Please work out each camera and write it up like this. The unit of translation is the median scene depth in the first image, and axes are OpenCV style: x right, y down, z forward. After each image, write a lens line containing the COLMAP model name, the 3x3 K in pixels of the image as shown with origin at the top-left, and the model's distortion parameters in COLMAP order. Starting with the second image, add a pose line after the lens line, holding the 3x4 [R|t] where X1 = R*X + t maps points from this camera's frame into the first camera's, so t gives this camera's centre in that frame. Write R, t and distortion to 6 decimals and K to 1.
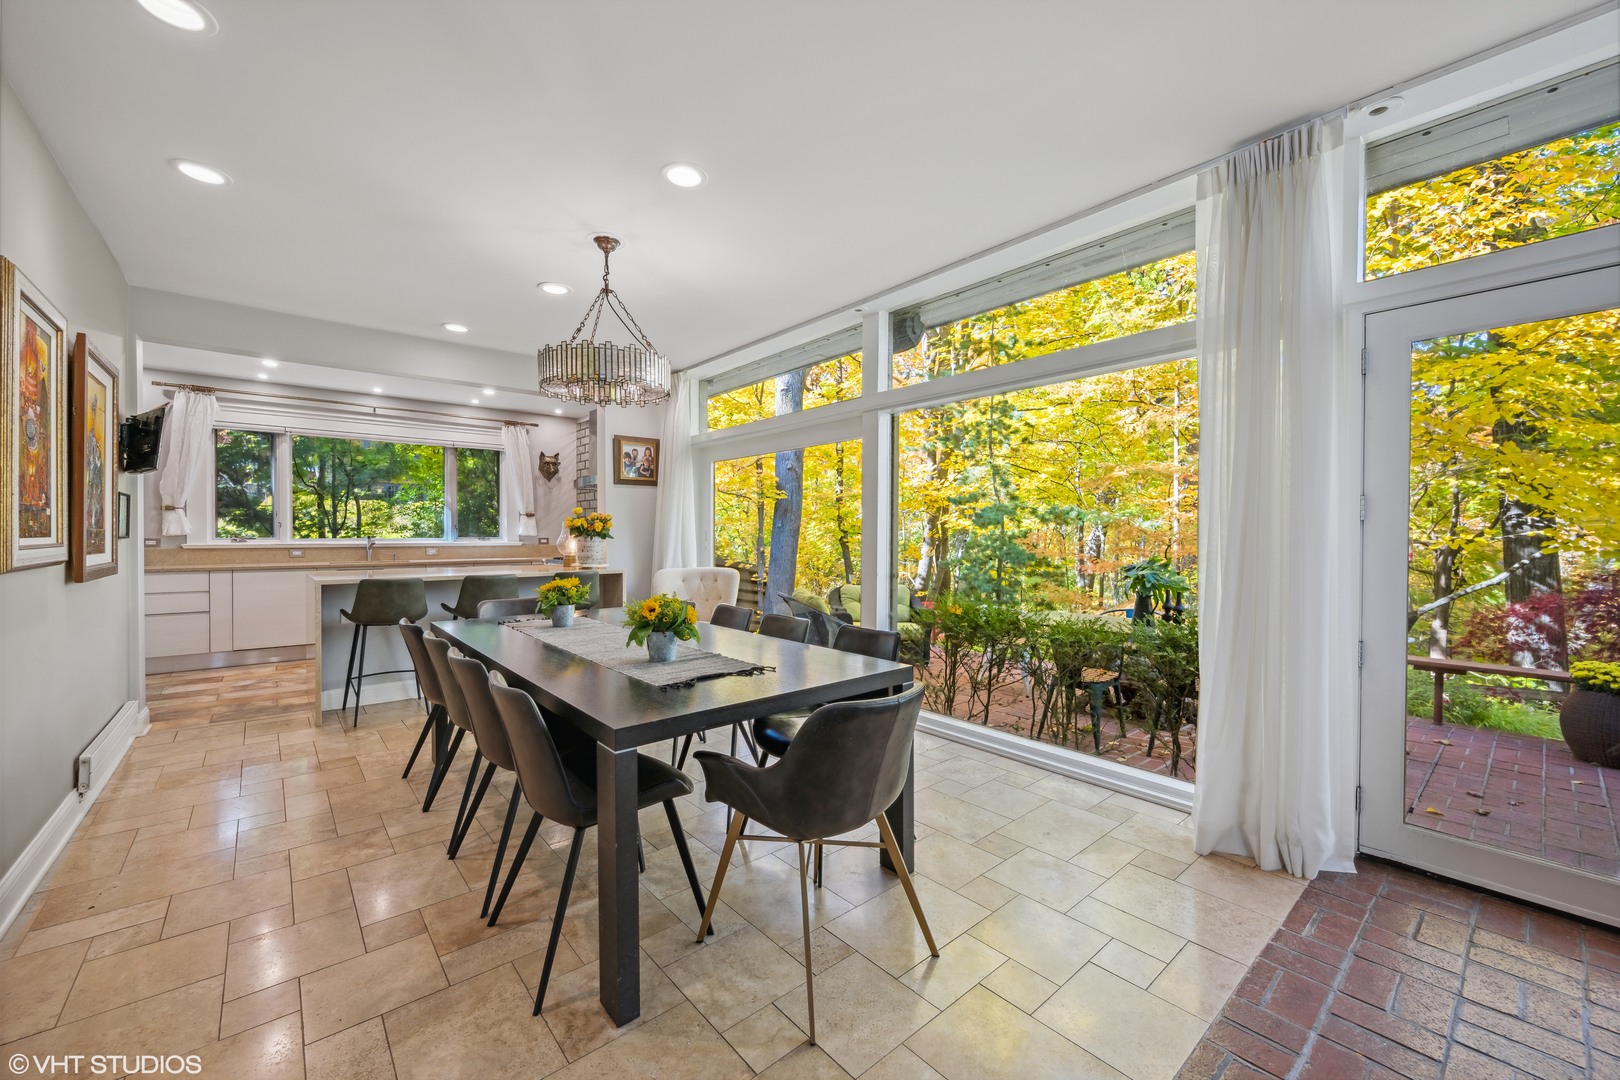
lens RADIAL K [[636.7, 0, 809.4], [0, 636.7, 541.6], [0, 0, 1]] dist [0.000646, -0.000466]
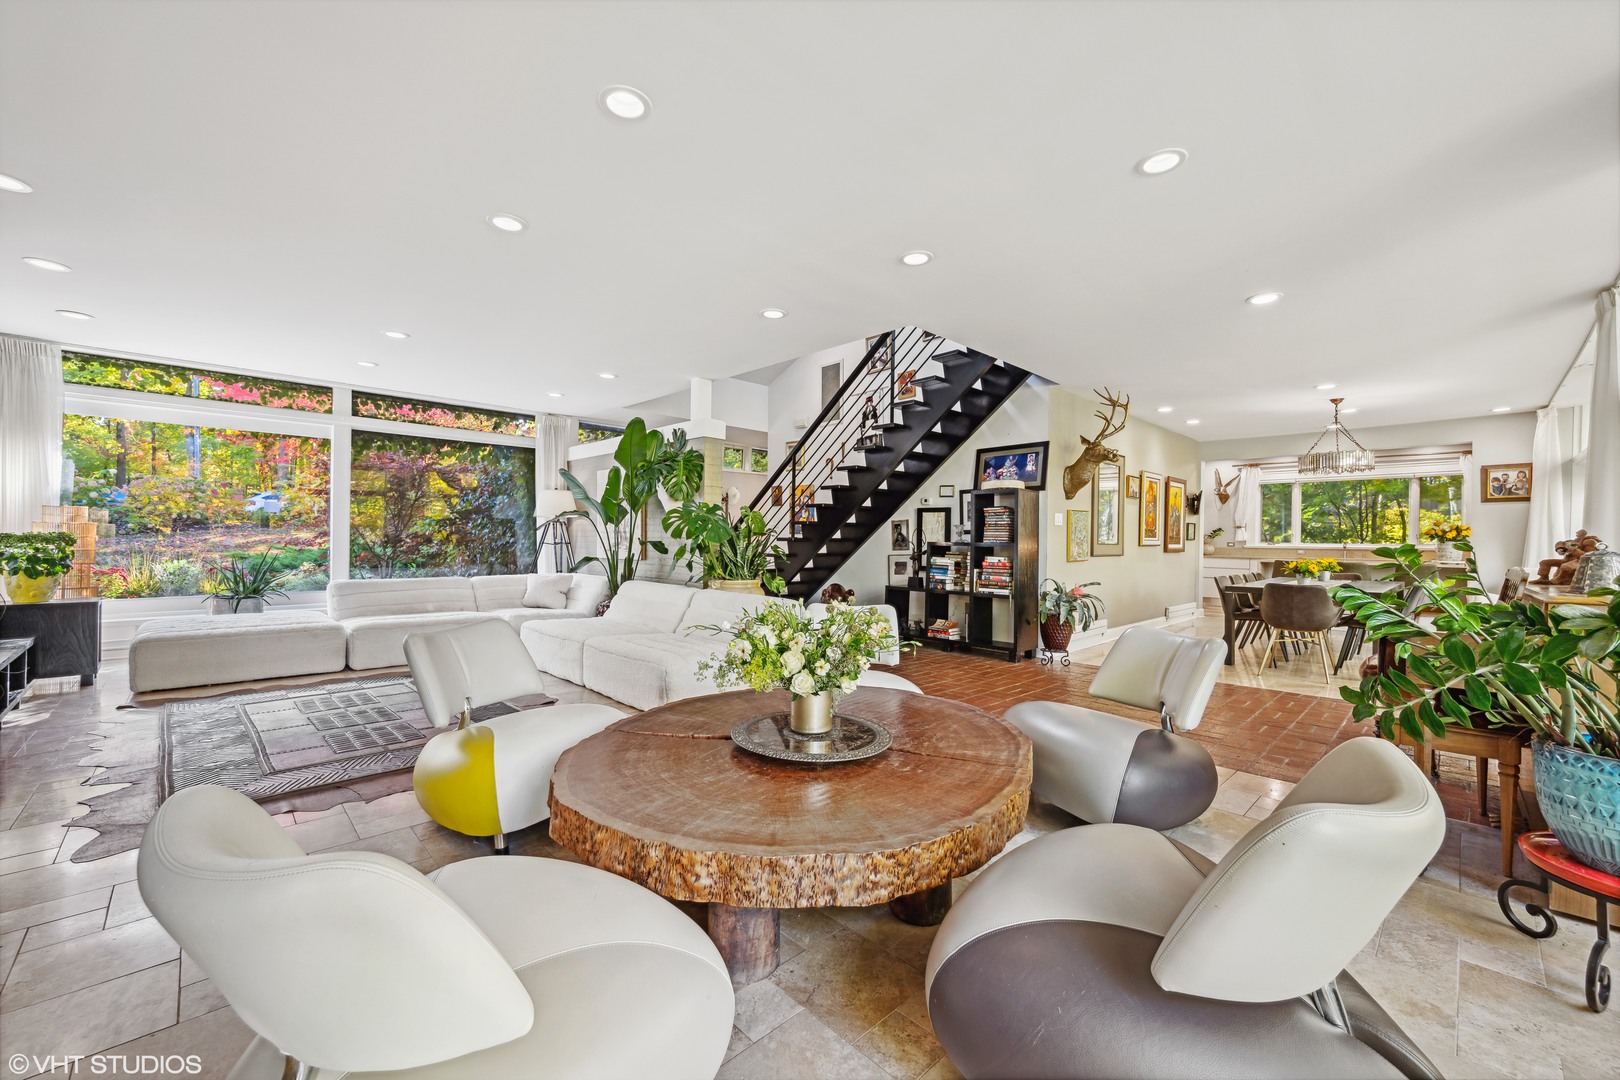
lens RADIAL K [[636.7, 0, 809.4], [0, 636.7, 541.6], [0, 0, 1]] dist [0.000646, -0.000466]
pose [[0.064466, 0.002437, -0.997917, 0.895247], [-0.023794, 0.999716, 0.000905, 0.022527], [0.997636, 0.023687, 0.064506, -0.467170]]
